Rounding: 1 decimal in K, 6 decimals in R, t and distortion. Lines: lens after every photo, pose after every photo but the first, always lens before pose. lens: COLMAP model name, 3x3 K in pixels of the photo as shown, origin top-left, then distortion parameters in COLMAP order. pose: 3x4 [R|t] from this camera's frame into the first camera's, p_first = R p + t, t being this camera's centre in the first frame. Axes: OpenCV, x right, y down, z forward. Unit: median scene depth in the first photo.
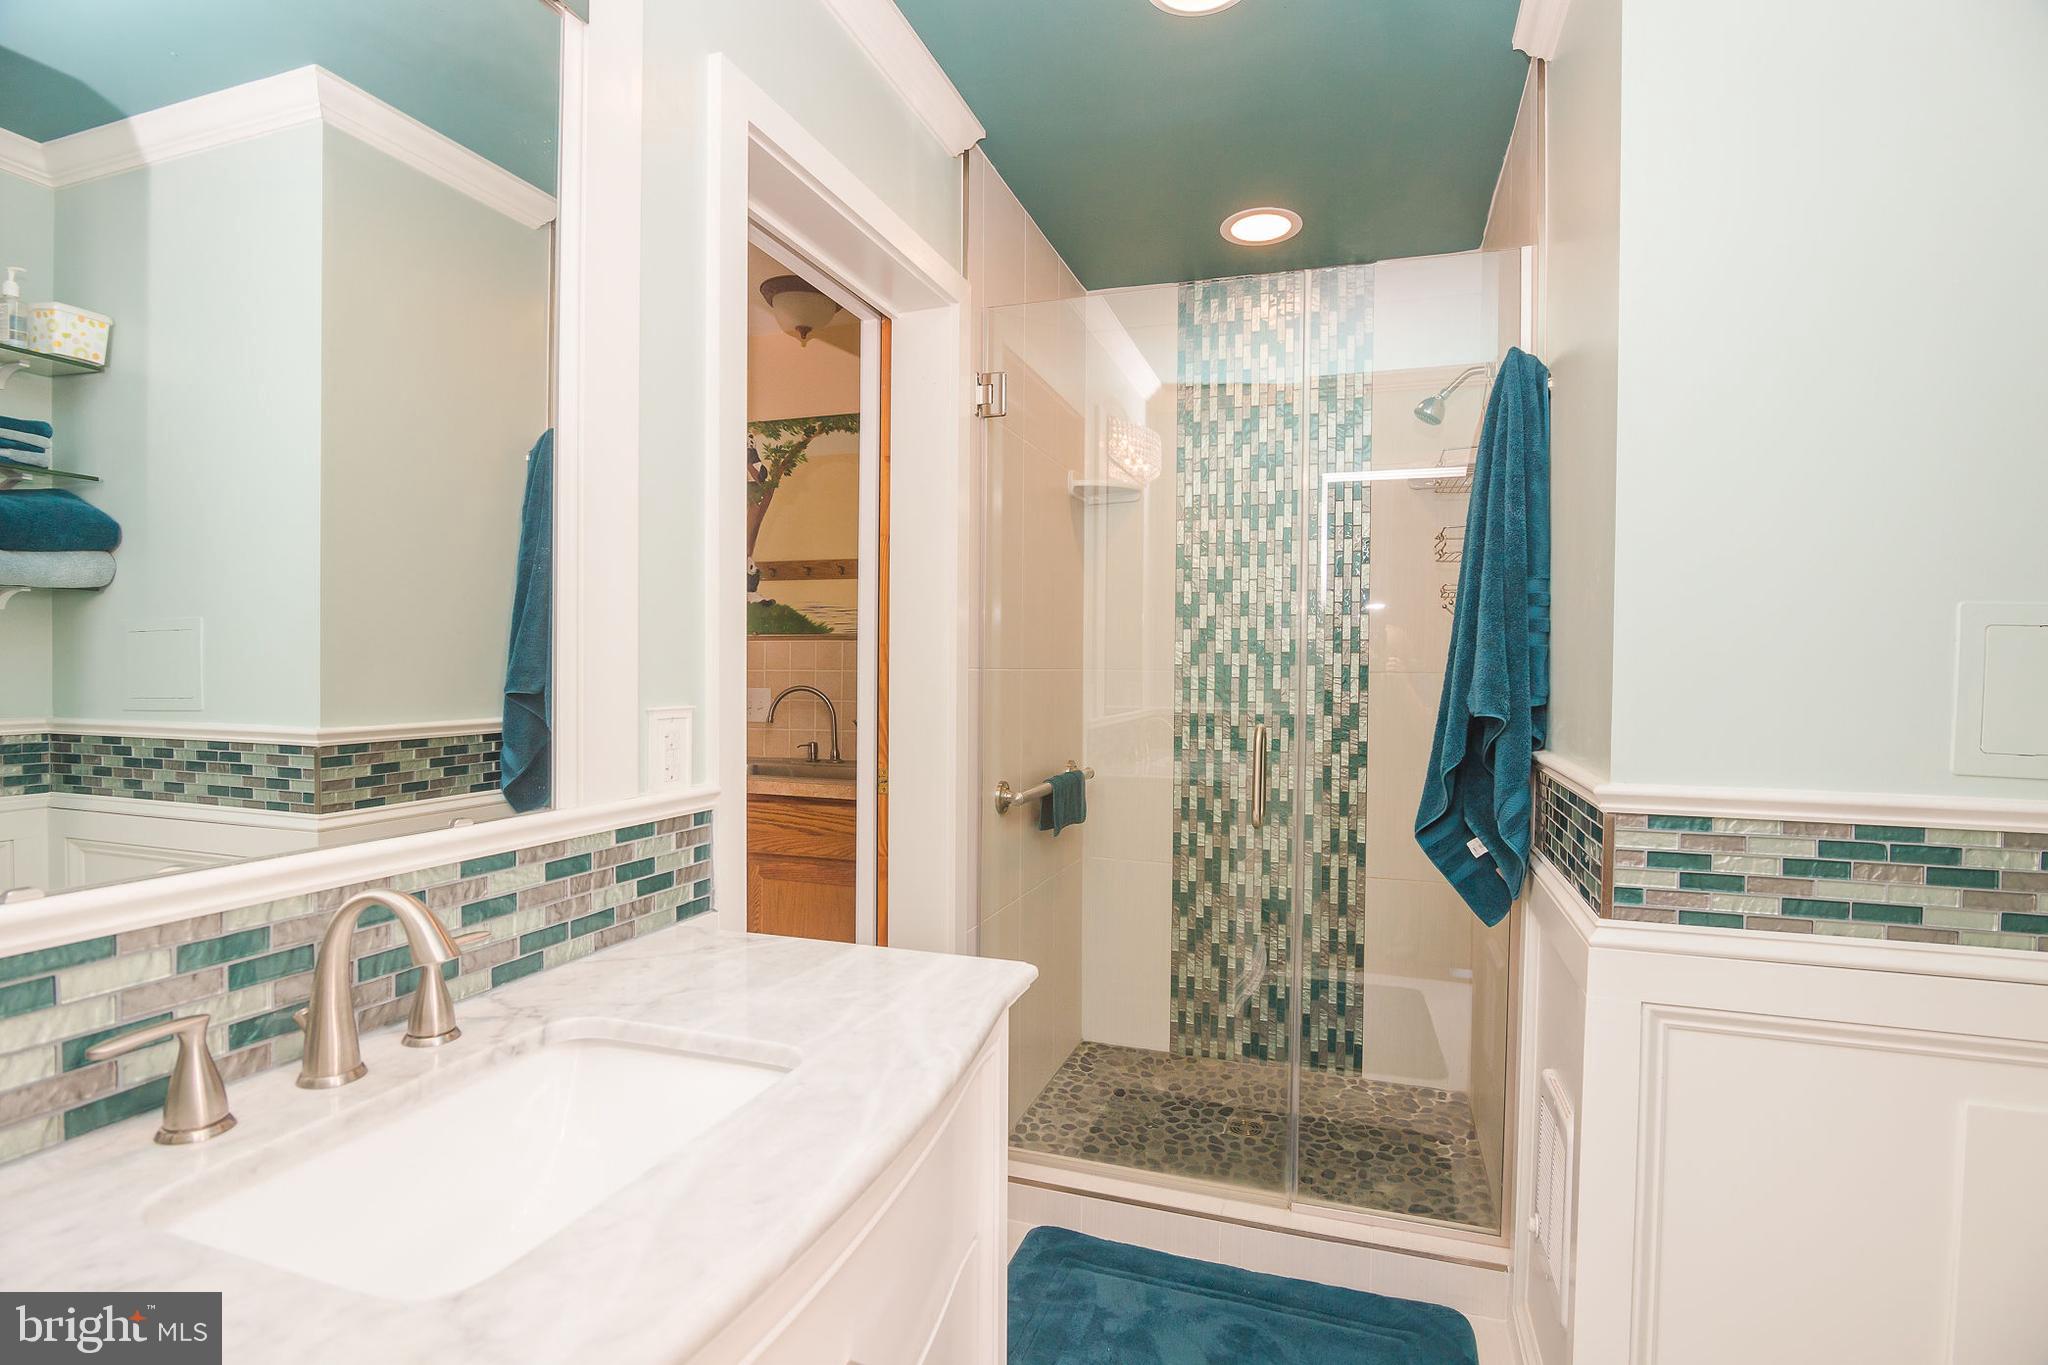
lens RADIAL K [[998.7, 0, 1019.4], [0, 998.7, 683.3], [0, 0, 1]] dist [-0.020357, -0.001707]
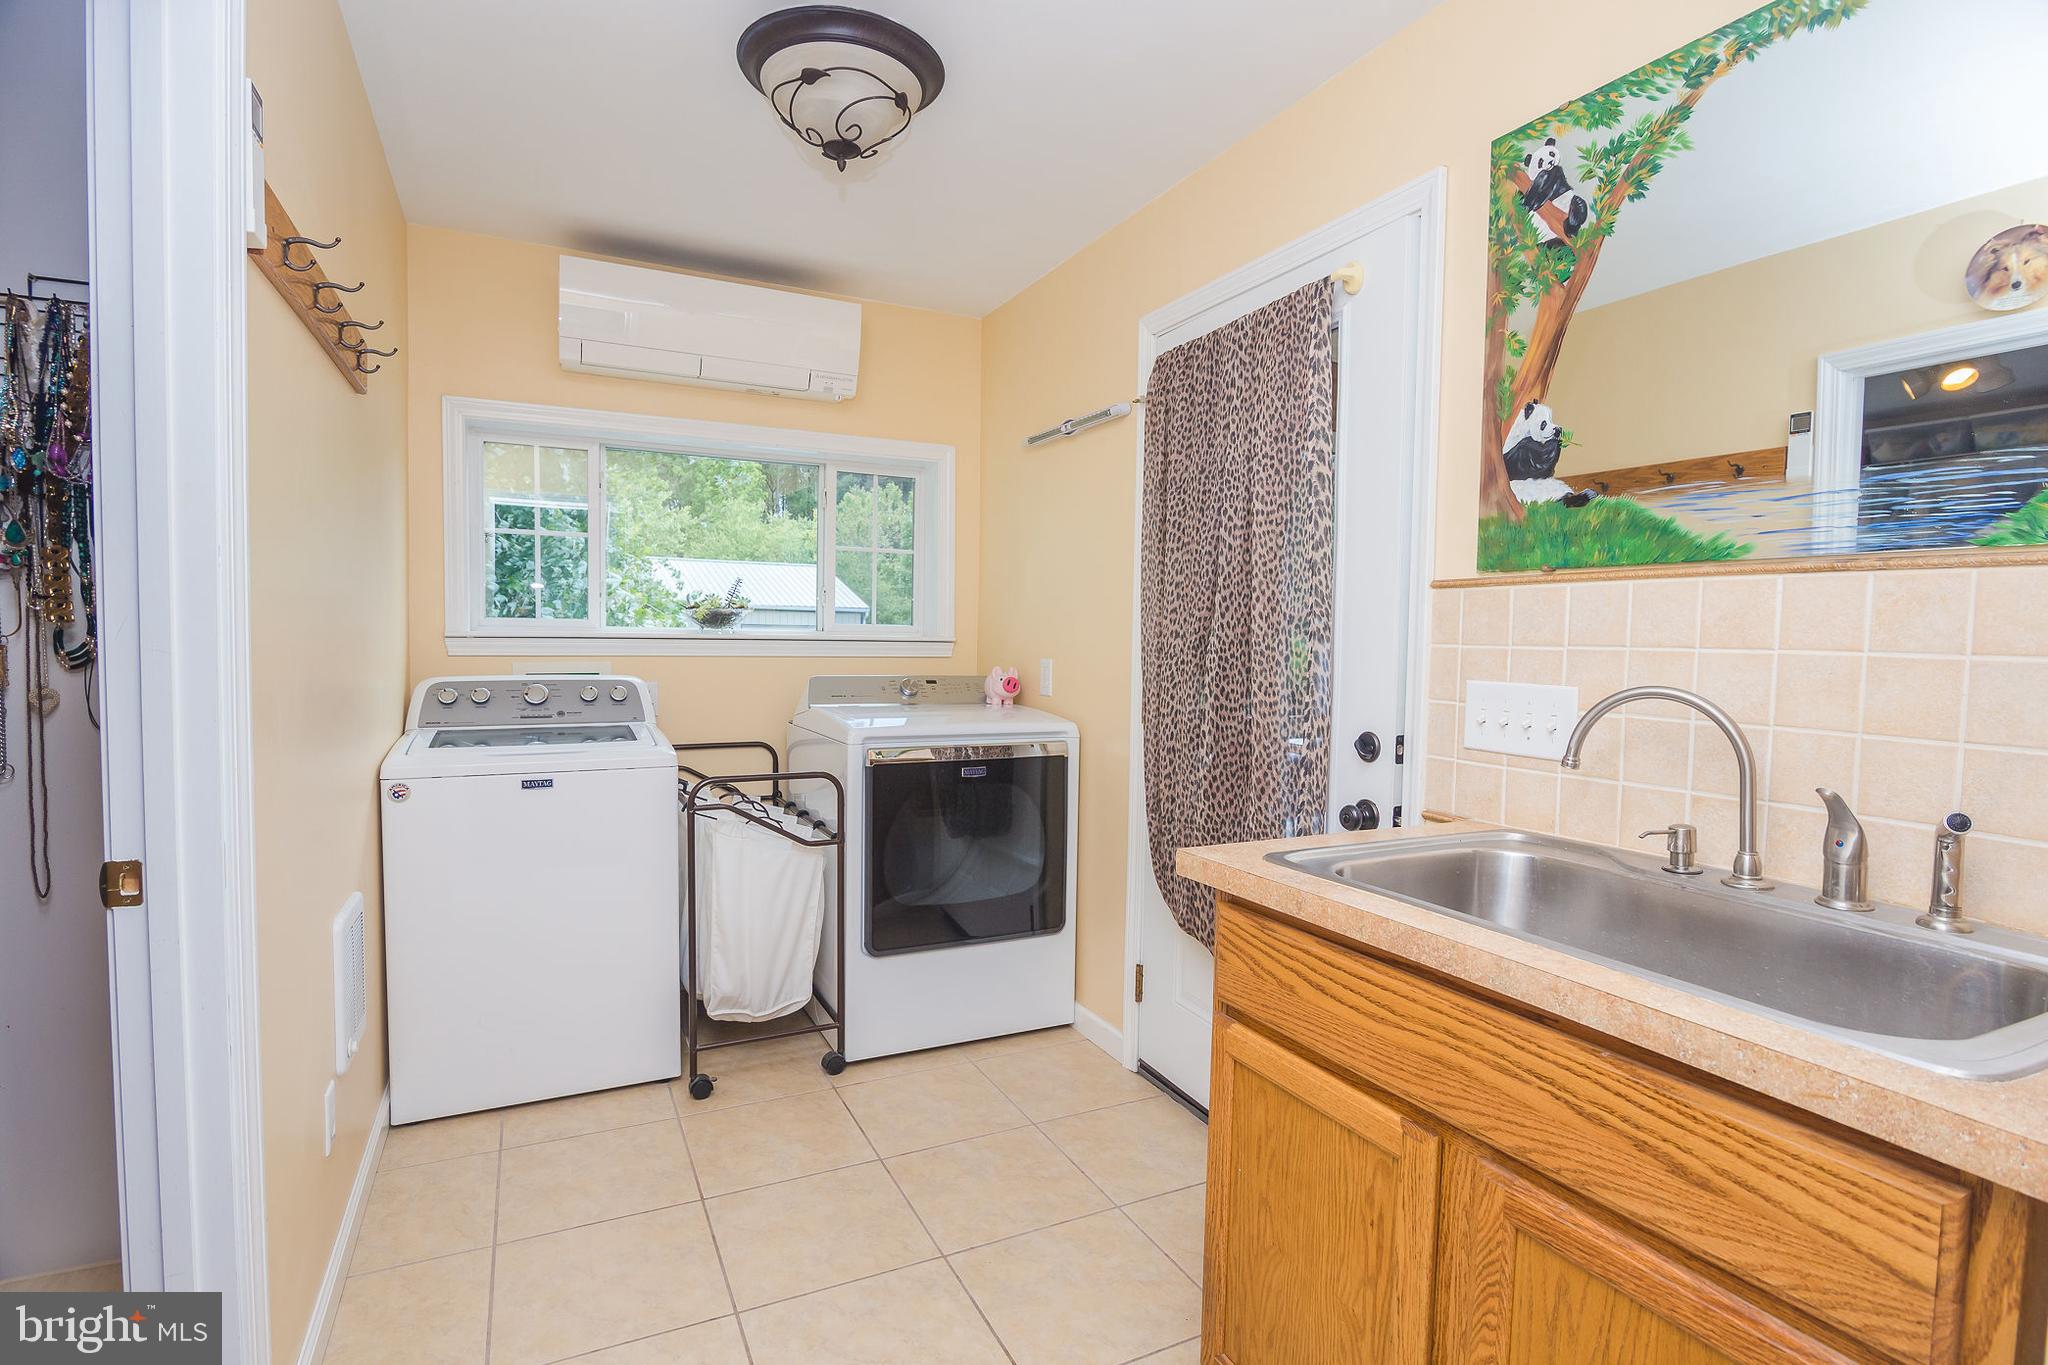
lens RADIAL K [[998.7, 0, 1019.4], [0, 998.7, 680.9], [0, 0, 1]] dist [-0.020357, -0.001707]
pose [[0.714269, 0.040702, -0.698687, -0.116995], [-0.024420, 0.999149, 0.033241, -0.005890], [0.699446, -0.006681, 0.714655, 0.506212]]
